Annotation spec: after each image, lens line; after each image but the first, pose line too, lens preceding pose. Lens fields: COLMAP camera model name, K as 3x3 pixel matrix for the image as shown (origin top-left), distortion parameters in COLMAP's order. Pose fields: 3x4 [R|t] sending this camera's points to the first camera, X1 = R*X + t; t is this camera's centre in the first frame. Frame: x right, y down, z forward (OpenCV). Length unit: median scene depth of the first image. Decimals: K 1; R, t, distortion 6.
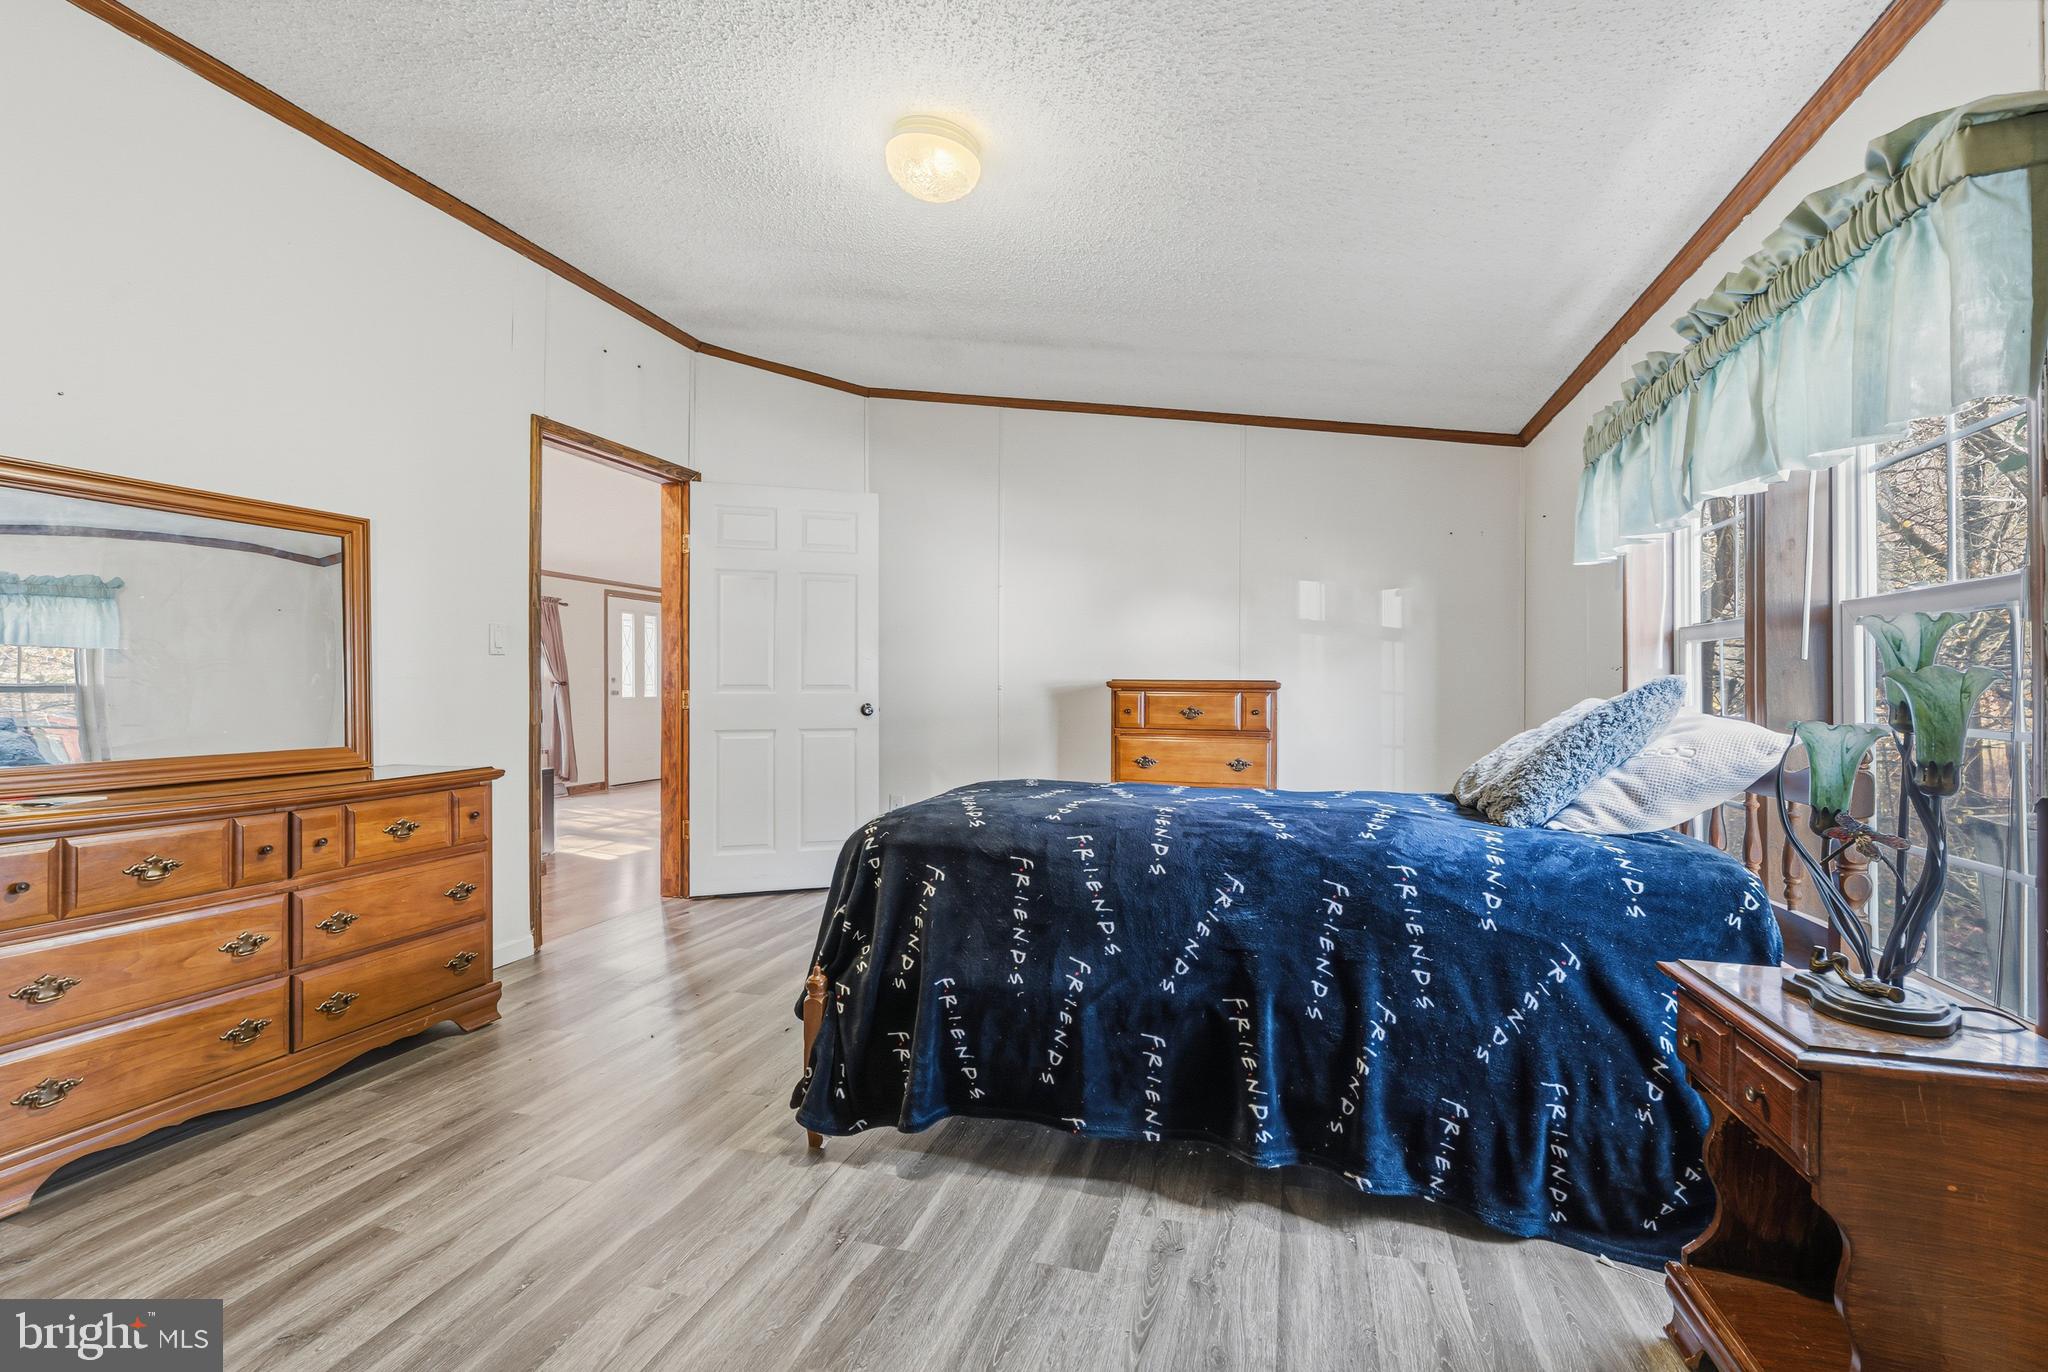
lens RADIAL K [[920.5, 0, 1030.5], [0, 920.5, 688.5], [0, 0, 1]] dist [-0.005749, 0.000687]
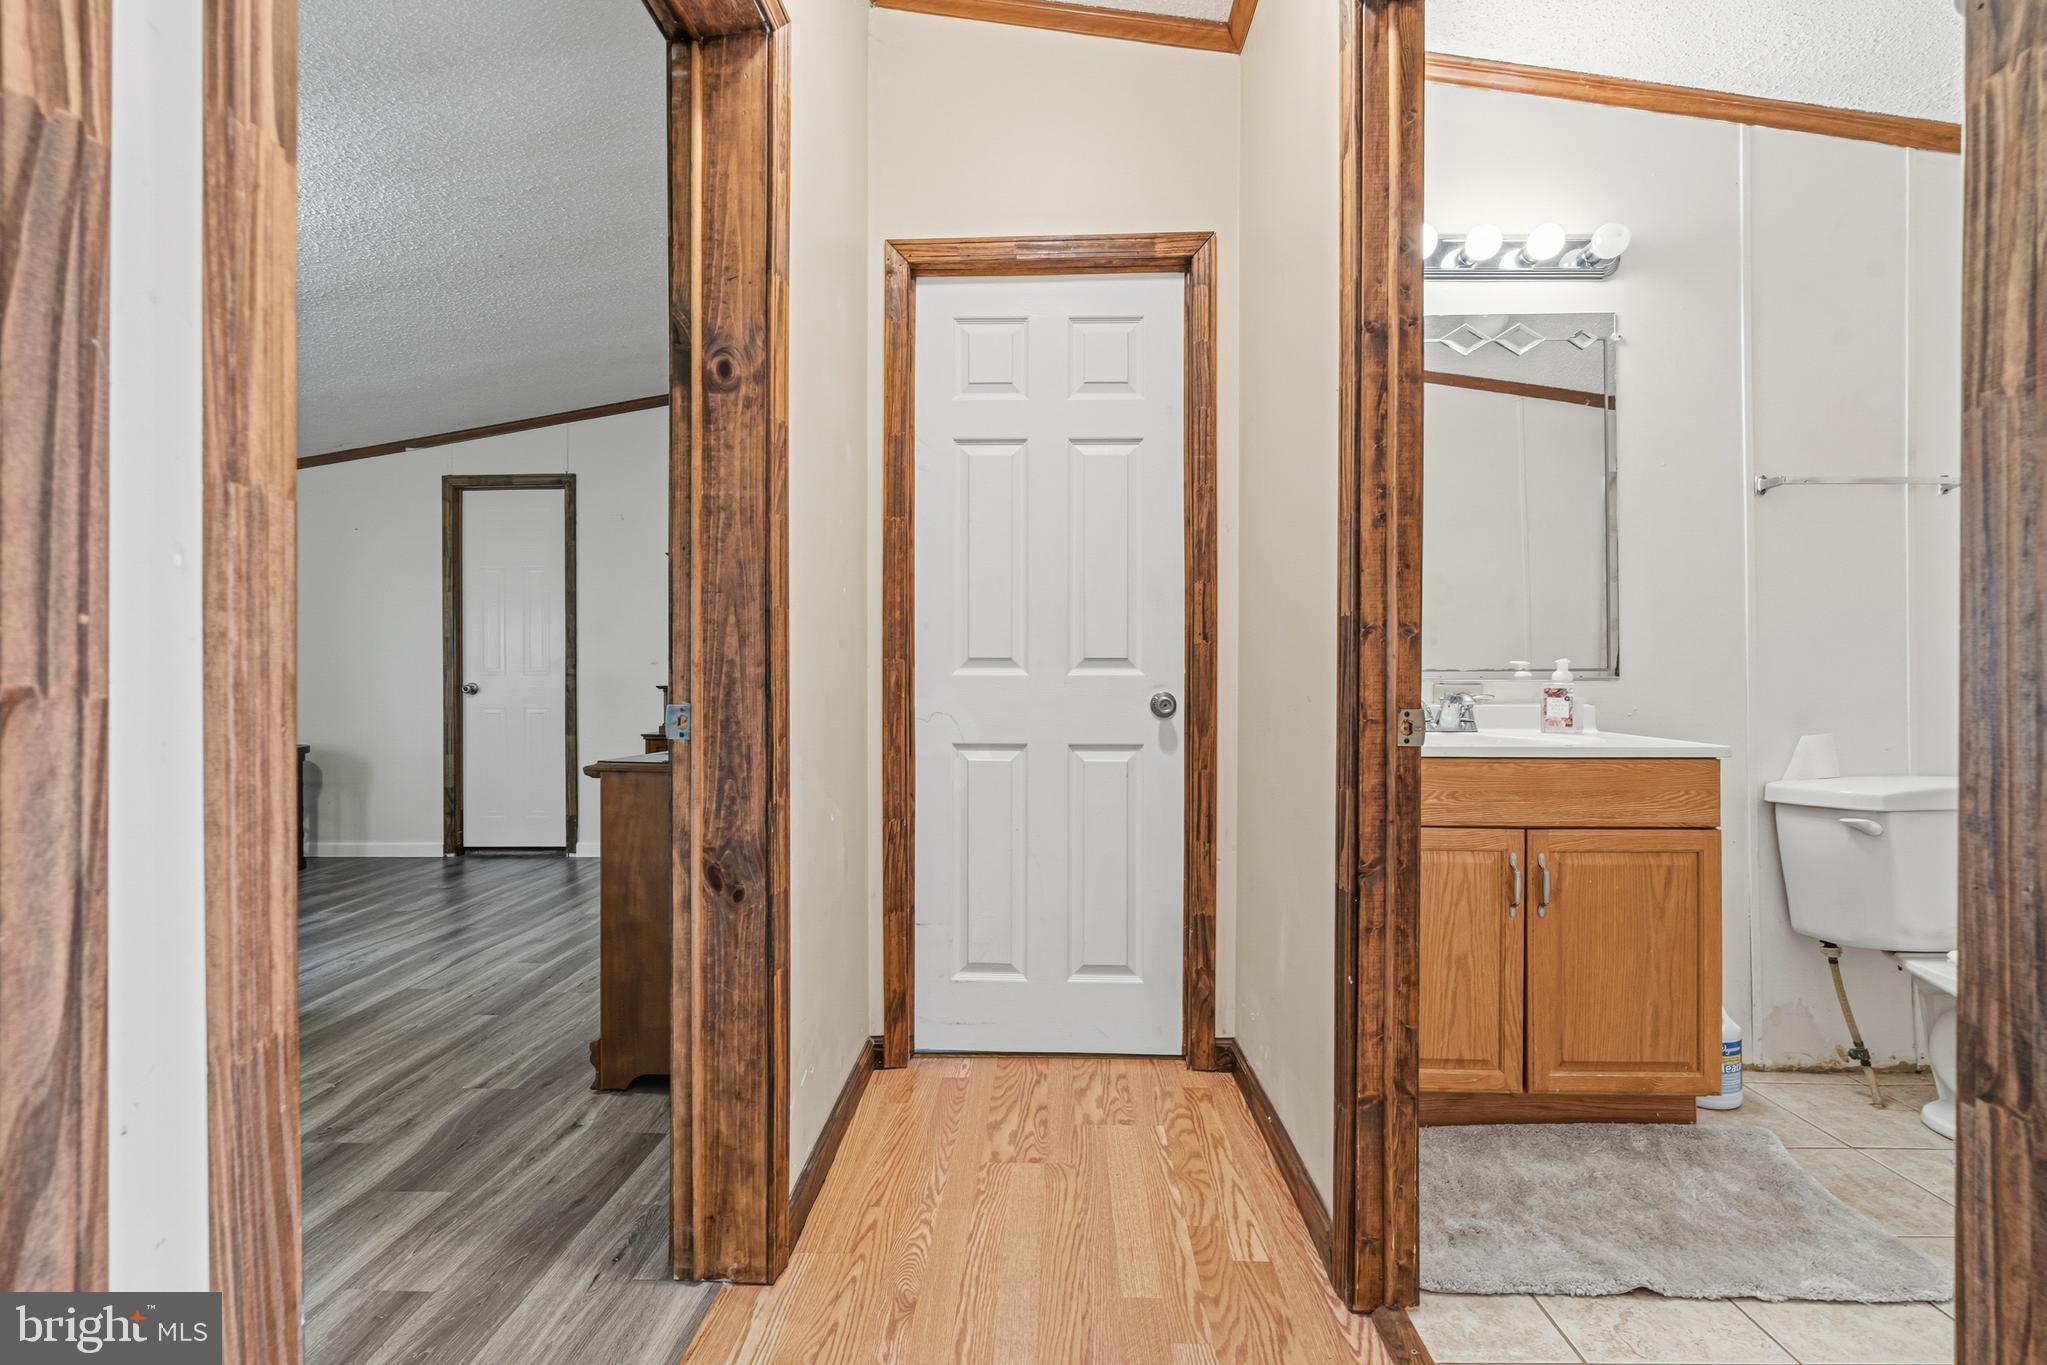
lens RADIAL K [[920.0, 0, 1028.1], [0, 920.0, 670.4], [0, 0, 1]] dist [-0.005749, 0.000687]
pose [[-0.971145, 0.003402, -0.238466, -1.095717], [0.003816, 0.999992, -0.001273, 0.012820], [0.238460, -0.002147, -0.971150, 2.681399]]
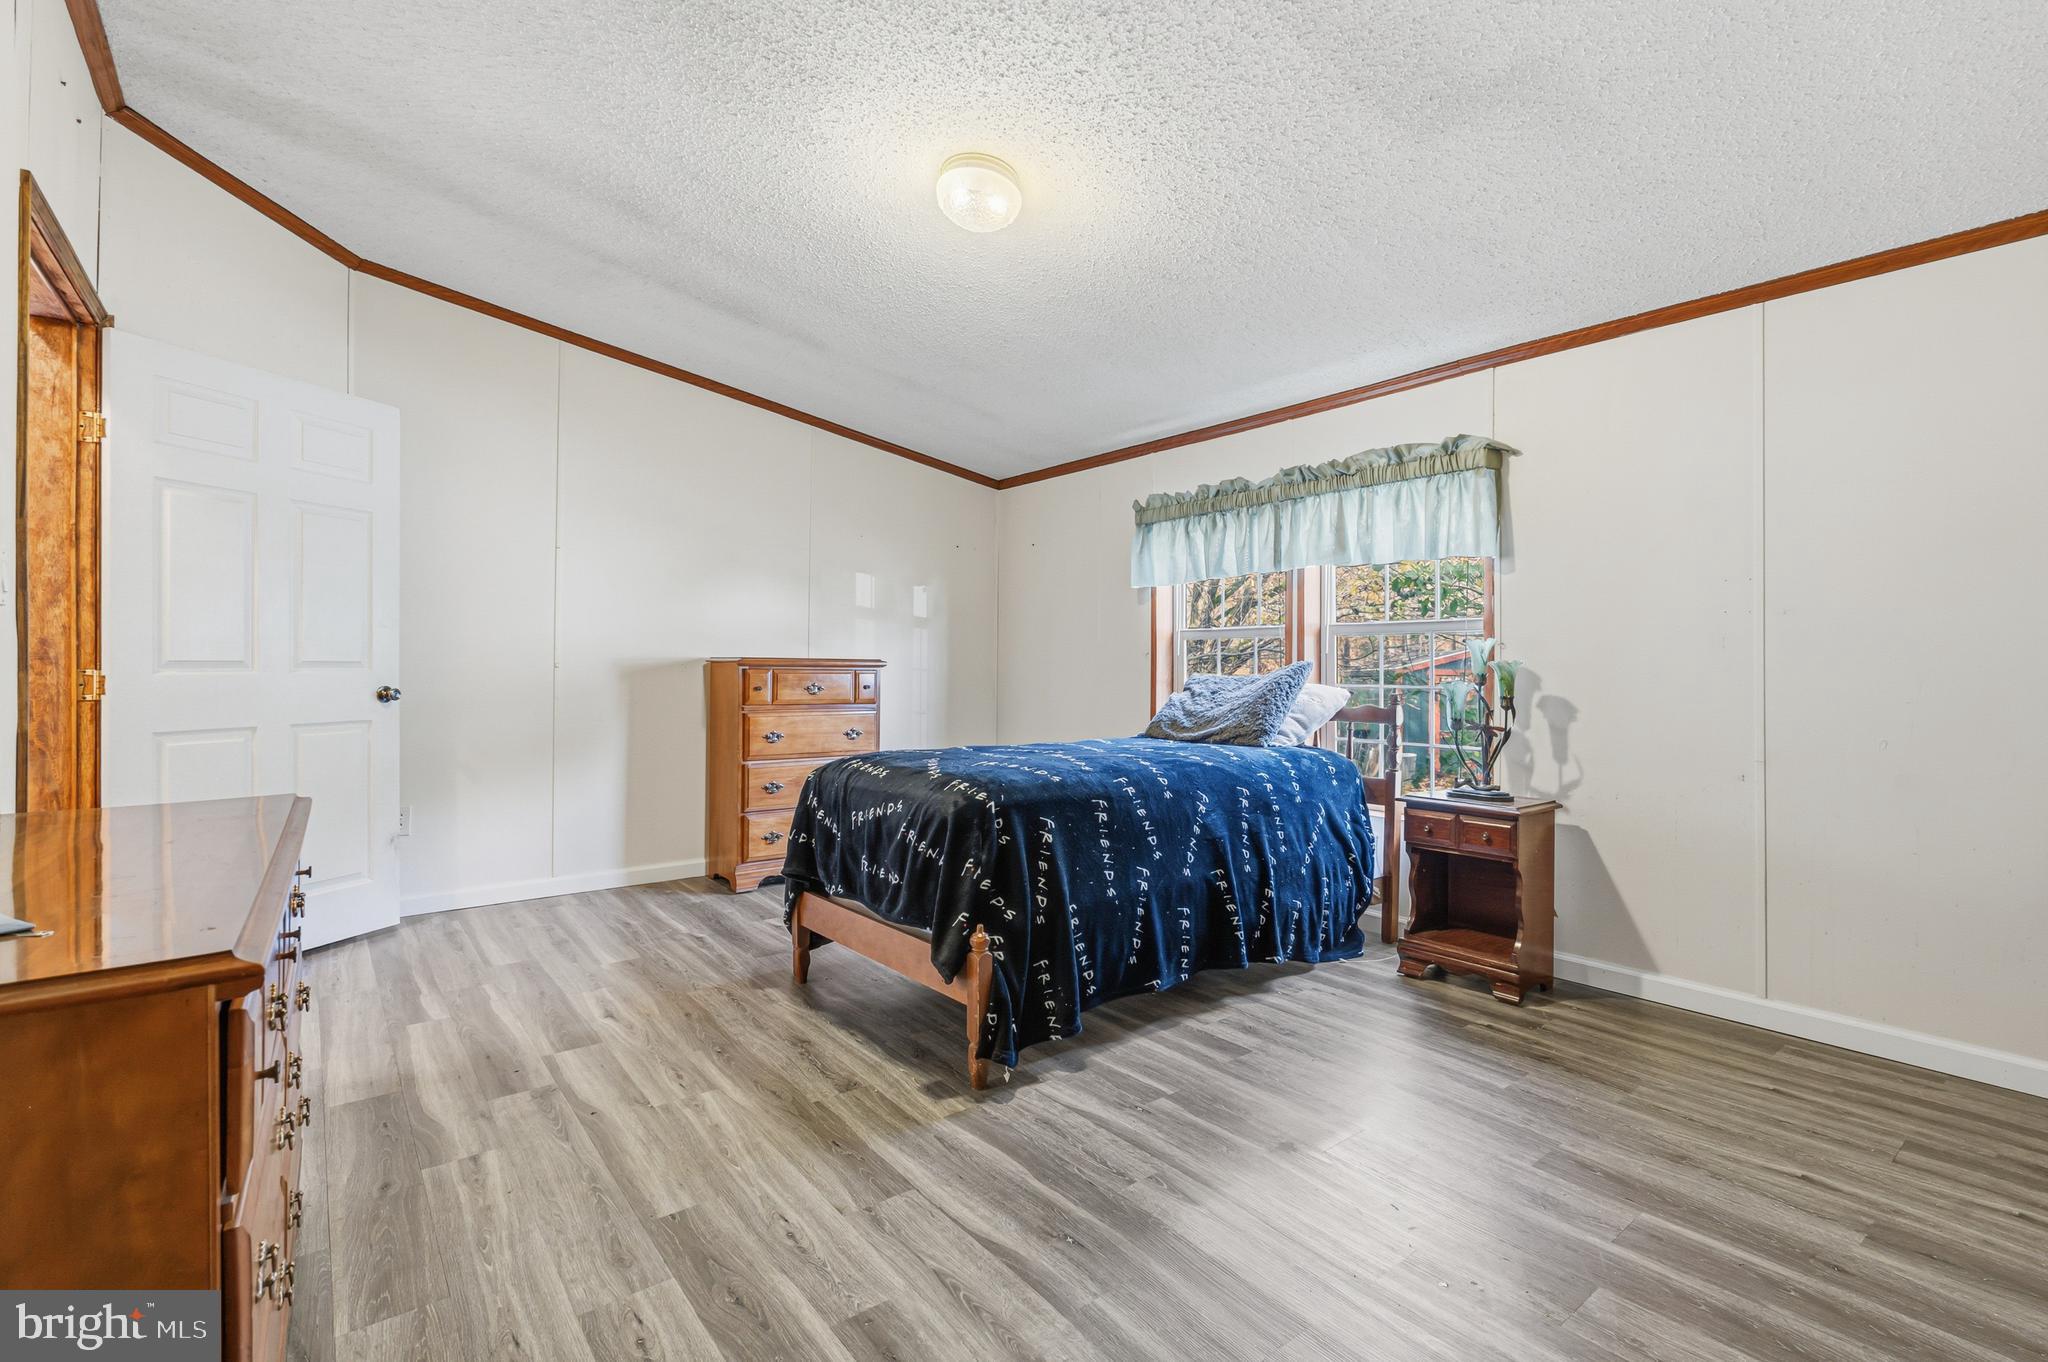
lens RADIAL K [[920.5, 0, 1026.5], [0, 920.5, 667.9], [0, 0, 1]] dist [-0.005749, 0.000687]
pose [[0.586137, -0.002273, 0.810209, -1.154878], [-0.001683, 0.999990, 0.004023, -0.005745], [-0.810210, -0.003722, 0.586128, 0.343025]]
